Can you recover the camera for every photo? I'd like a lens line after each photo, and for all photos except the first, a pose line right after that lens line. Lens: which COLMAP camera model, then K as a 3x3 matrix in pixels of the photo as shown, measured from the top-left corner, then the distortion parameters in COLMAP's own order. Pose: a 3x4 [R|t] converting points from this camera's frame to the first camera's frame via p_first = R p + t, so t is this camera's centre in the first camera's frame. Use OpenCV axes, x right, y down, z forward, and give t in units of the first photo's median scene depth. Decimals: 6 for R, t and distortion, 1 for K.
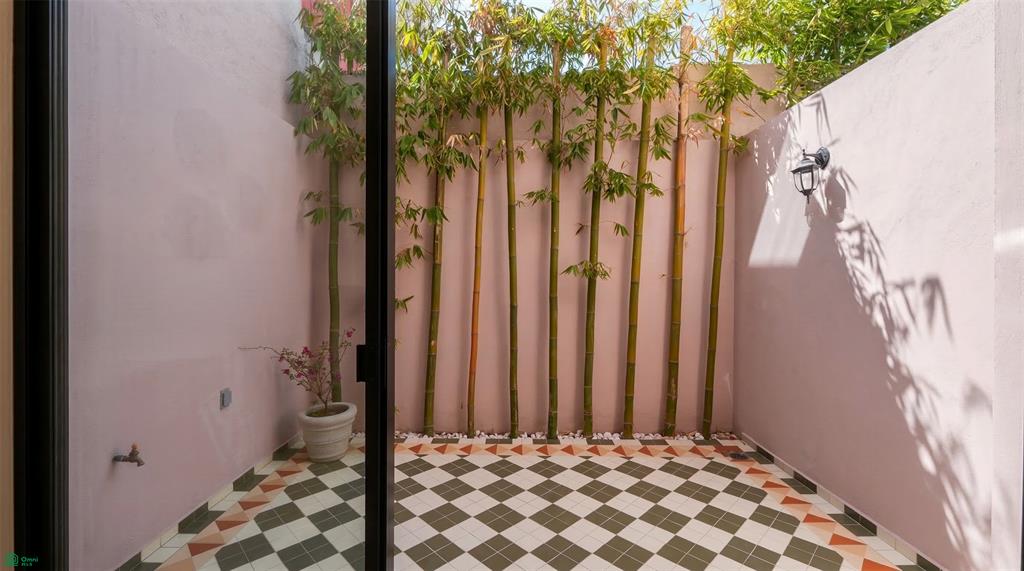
lens RADIAL K [[426.4, 0, 512.7], [0, 426.4, 277.7], [0, 0, 1]] dist [-0.001535, 0.000223]
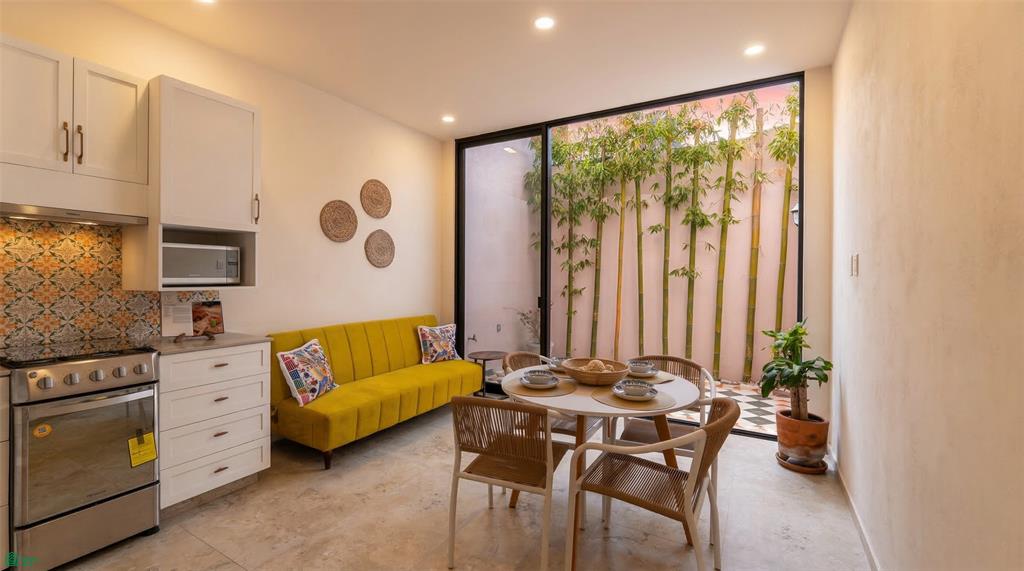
lens RADIAL K [[426.4, 0, 512.7], [0, 426.4, 277.7], [0, 0, 1]] dist [-0.001535, 0.000223]
pose [[0.864366, 0.003892, -0.502848, 0.407123], [-0.005100, 0.999986, -0.001027, 0.005164], [0.502837, 0.003452, 0.864374, -0.706459]]
